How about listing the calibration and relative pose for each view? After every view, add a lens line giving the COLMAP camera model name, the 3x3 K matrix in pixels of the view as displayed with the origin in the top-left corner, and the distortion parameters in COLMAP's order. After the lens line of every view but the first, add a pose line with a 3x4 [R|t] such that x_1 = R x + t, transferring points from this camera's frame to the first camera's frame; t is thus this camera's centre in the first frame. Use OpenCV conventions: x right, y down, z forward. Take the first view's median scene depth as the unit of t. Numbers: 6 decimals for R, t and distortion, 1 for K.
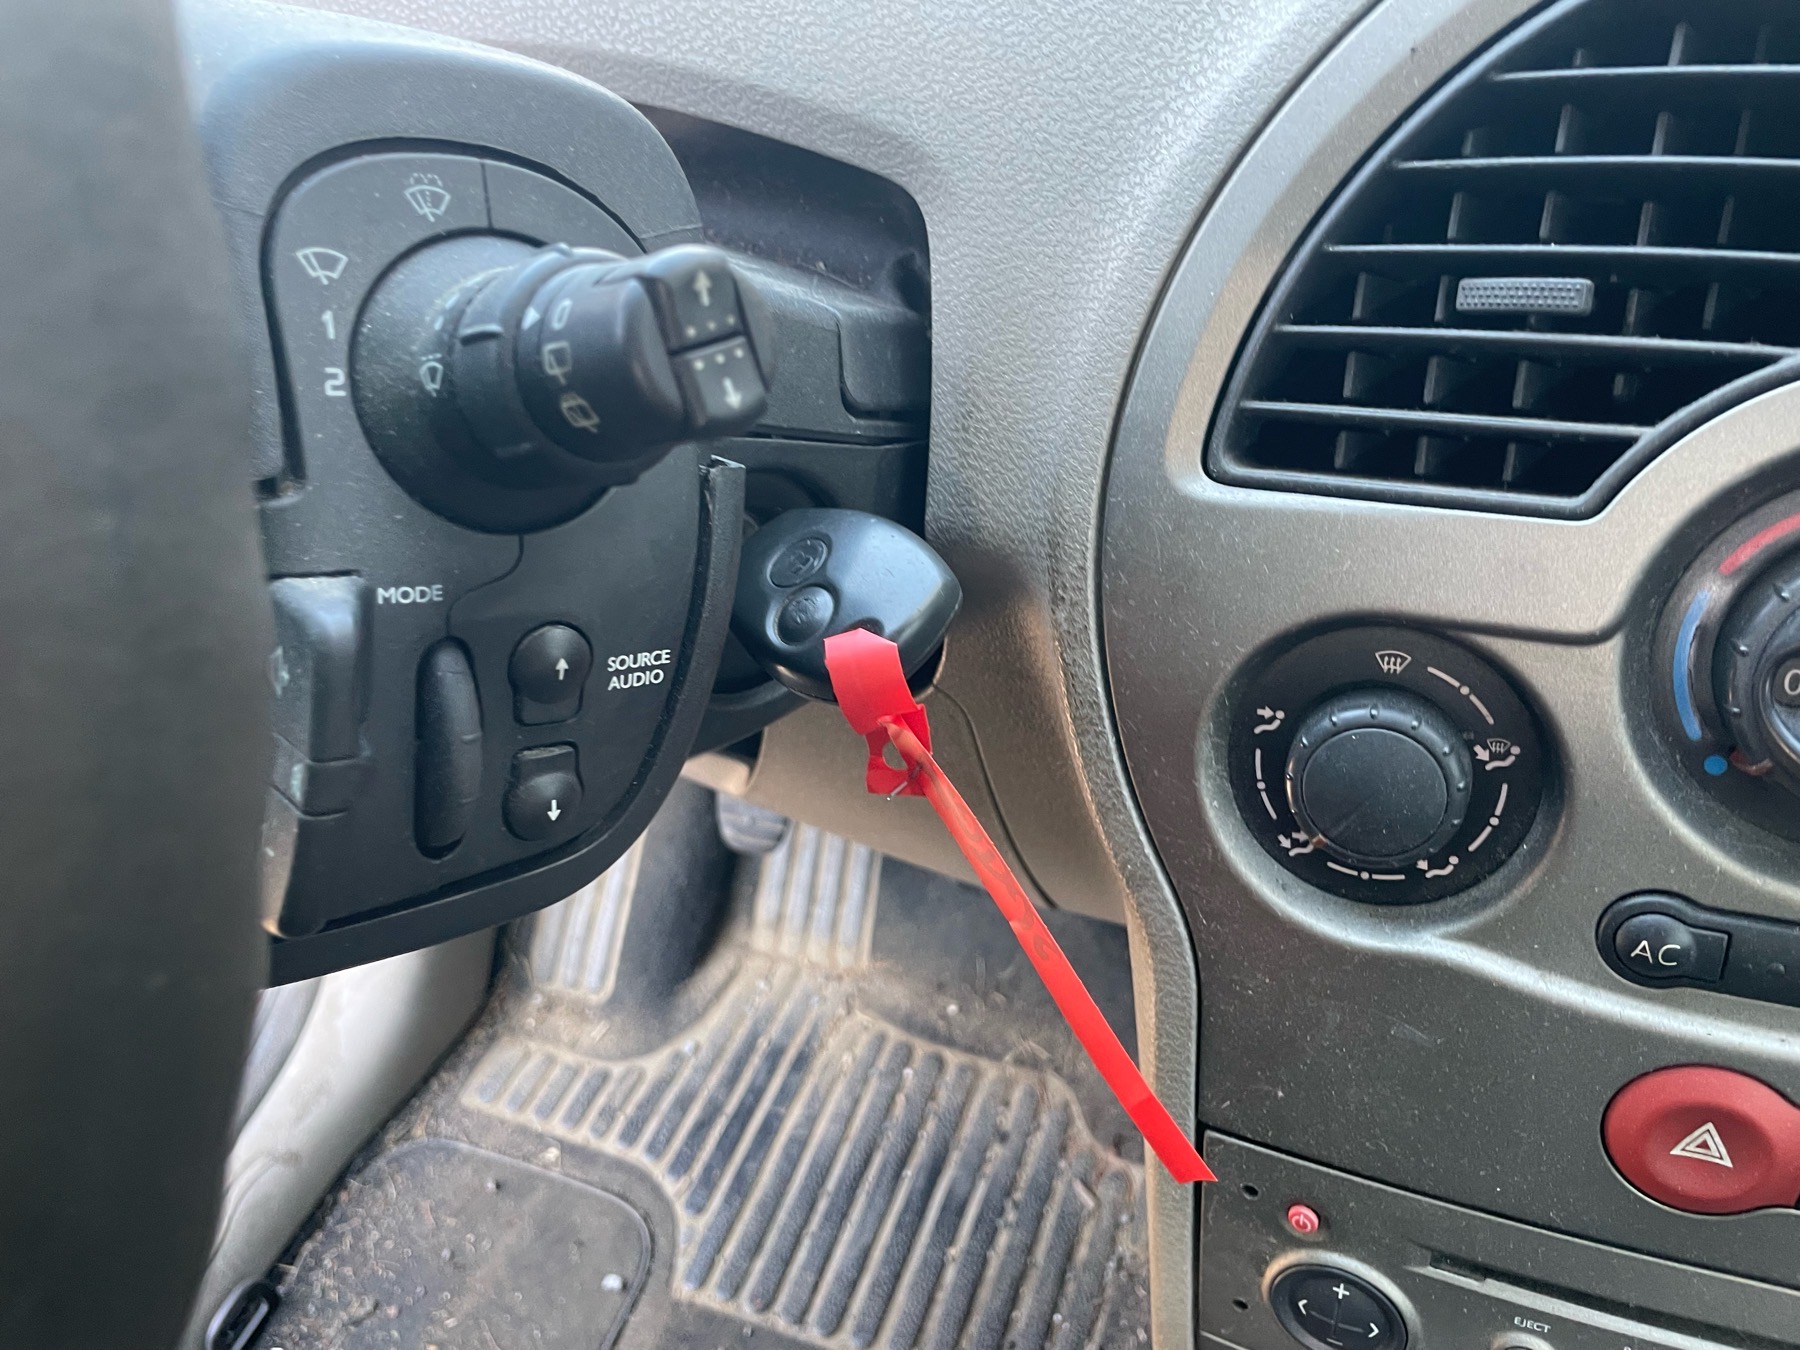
lens RADIAL K [[1376.1, 0, 887.5], [0, 1376.1, 665.3], [0, 0, 1]] dist [0.078100, -0.106078]
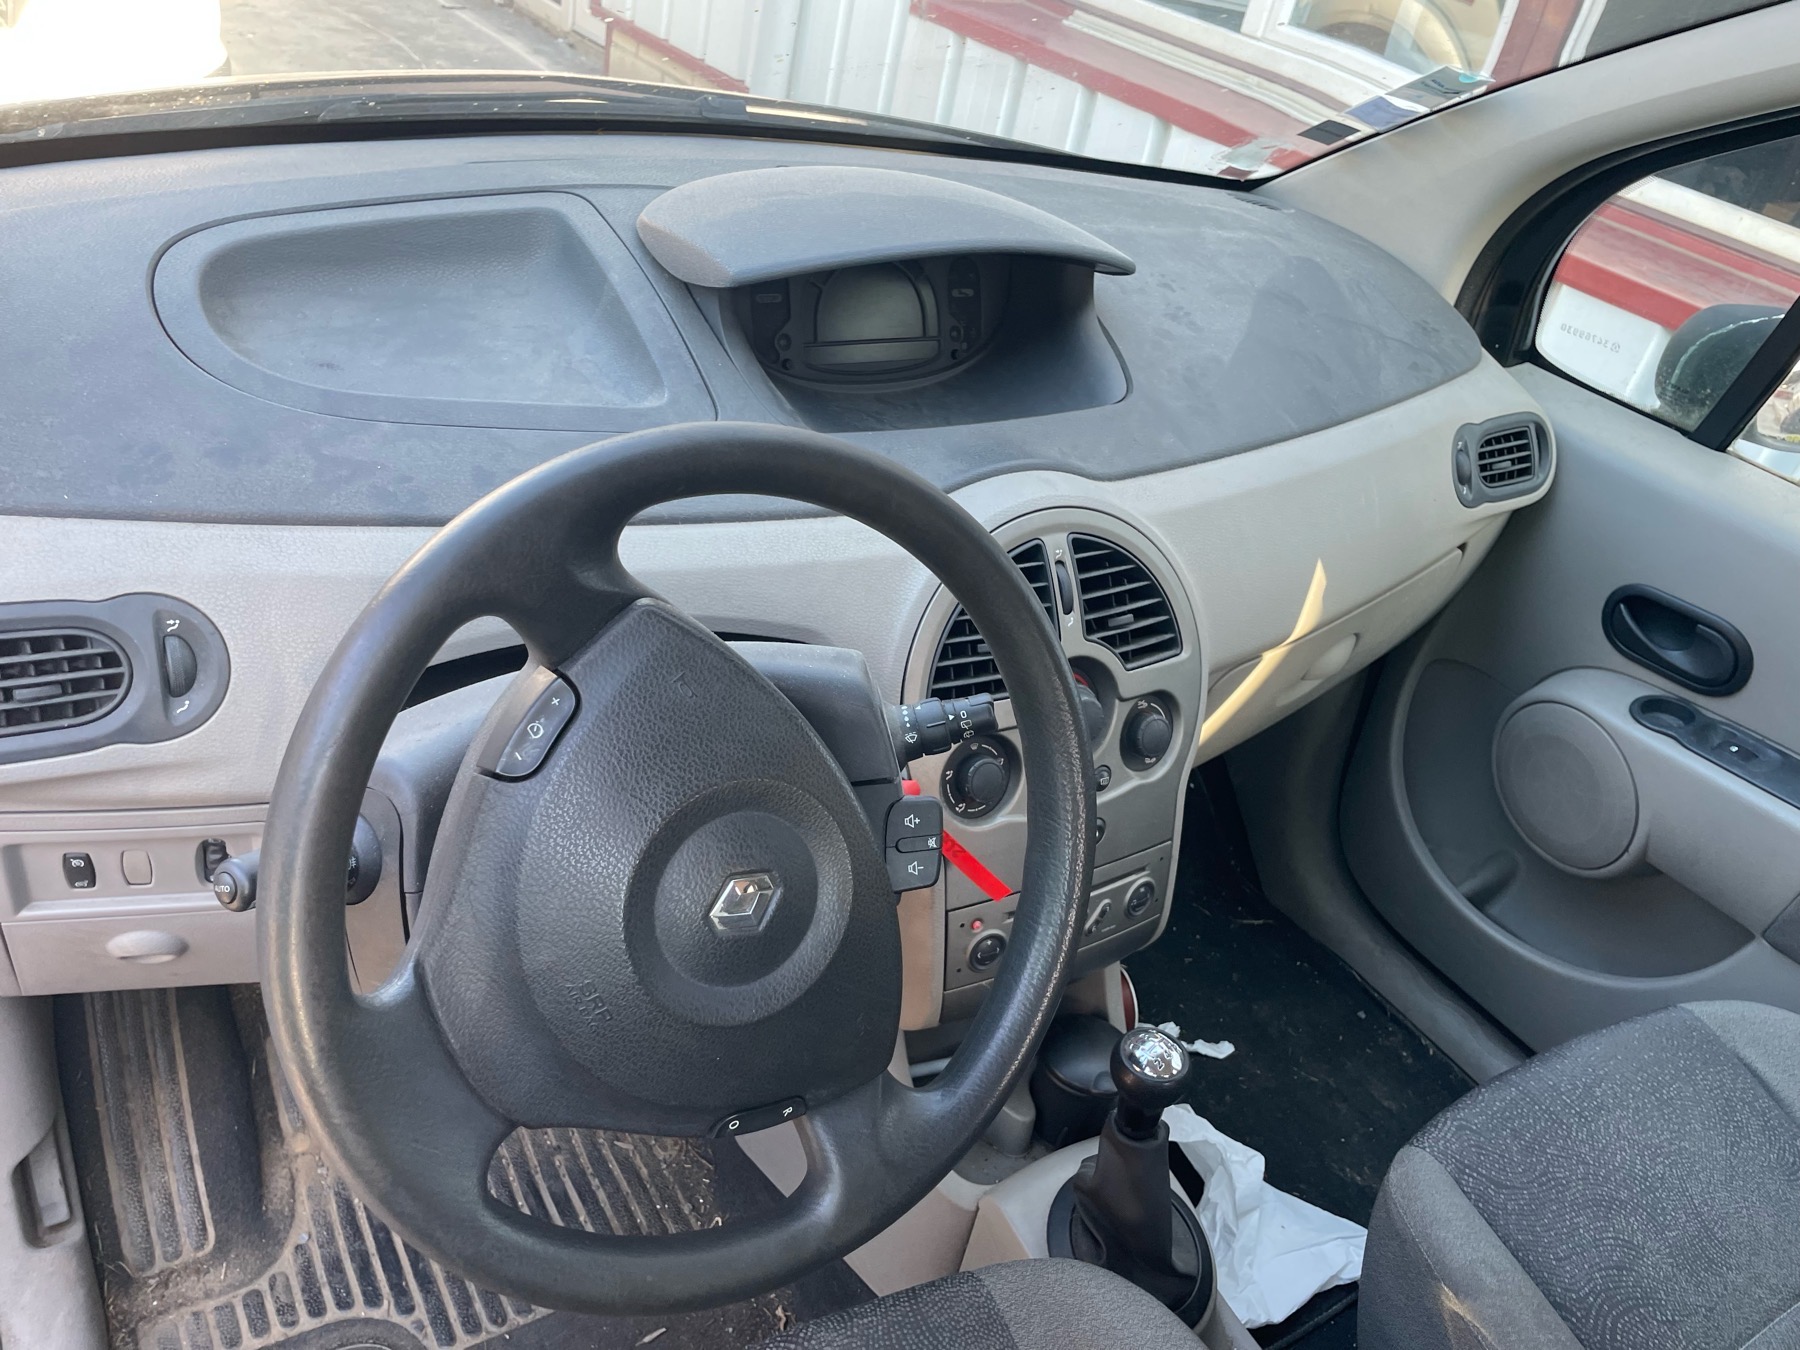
lens RADIAL K [[1376.1, 0, 871.1], [0, 1376.1, 664.6], [0, 0, 1]] dist [0.078100, -0.106078]
pose [[0.572600, -0.232944, 0.786045, -2.053606], [0.304627, 0.950593, 0.059801, -0.400381], [-0.761139, 0.205208, 0.615270, -0.823200]]
